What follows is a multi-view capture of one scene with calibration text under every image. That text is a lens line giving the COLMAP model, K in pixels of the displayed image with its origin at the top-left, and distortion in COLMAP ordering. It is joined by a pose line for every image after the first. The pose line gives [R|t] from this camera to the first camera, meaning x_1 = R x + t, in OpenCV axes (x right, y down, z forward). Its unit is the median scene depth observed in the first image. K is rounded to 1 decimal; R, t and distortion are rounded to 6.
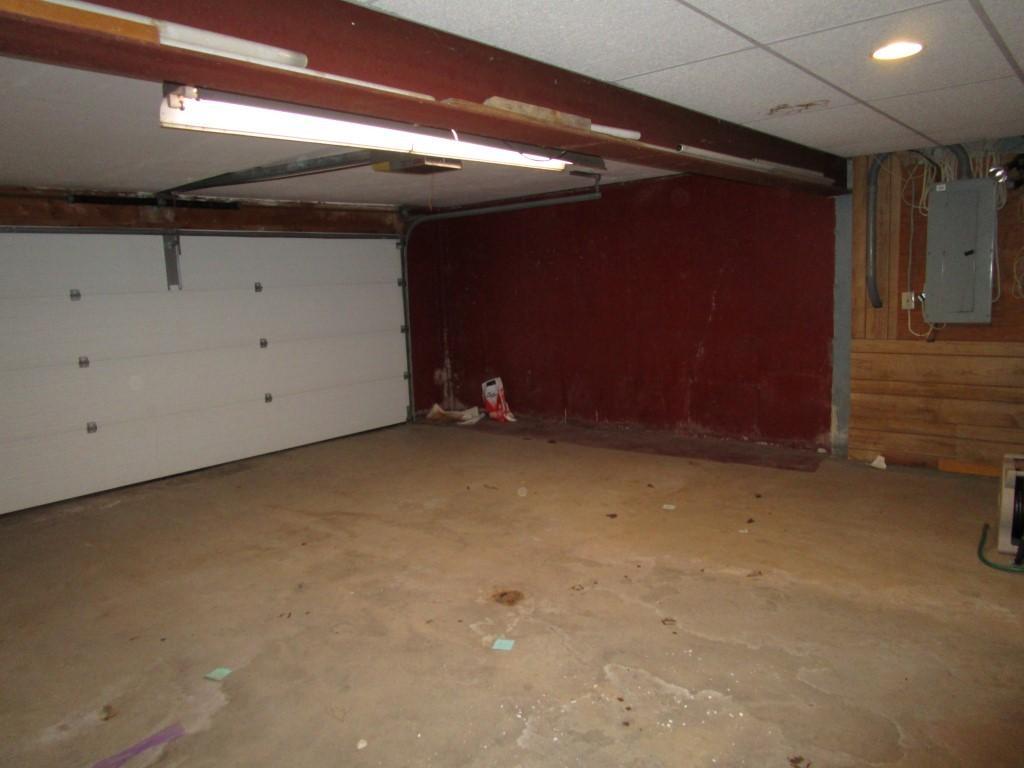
lens RADIAL K [[741.1, 0, 509.1], [0, 741.1, 383.6], [0, 0, 1]] dist [-0.009826, -0.003102]
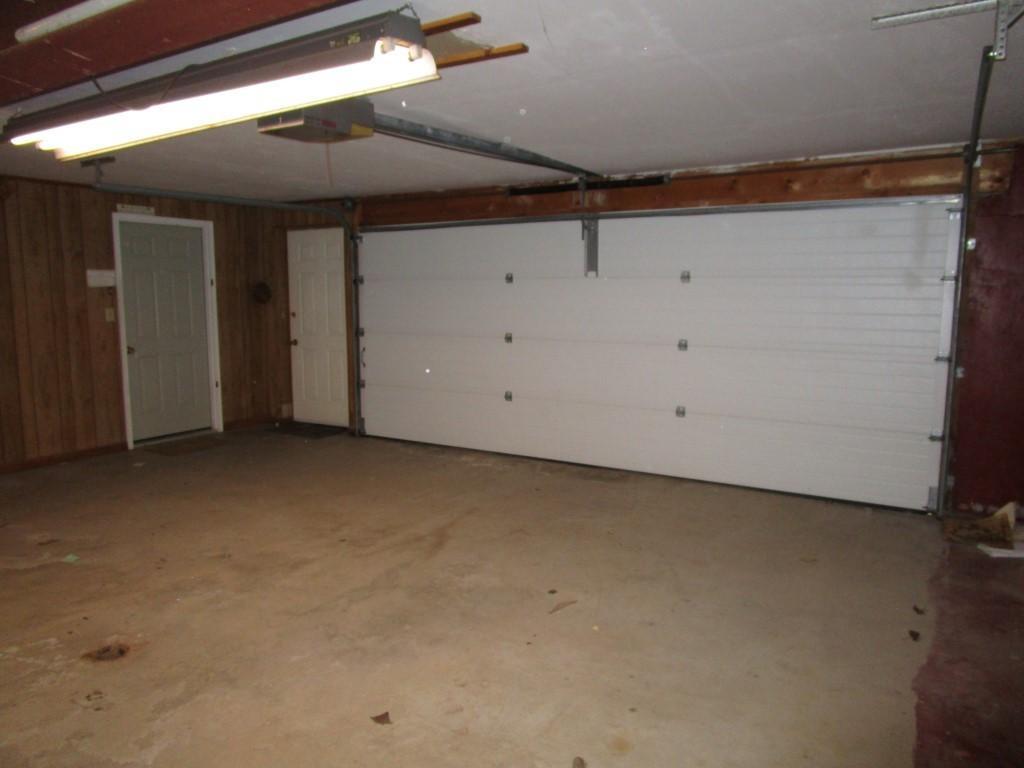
lens RADIAL K [[741.1, 0, 509.6], [0, 741.1, 384.0], [0, 0, 1]] dist [-0.009826, -0.003102]
pose [[0.148514, 0.176959, -0.972949, 0.510455], [-0.140627, 0.977640, 0.156346, -0.129803], [0.978860, 0.113604, 0.170078, 0.770475]]
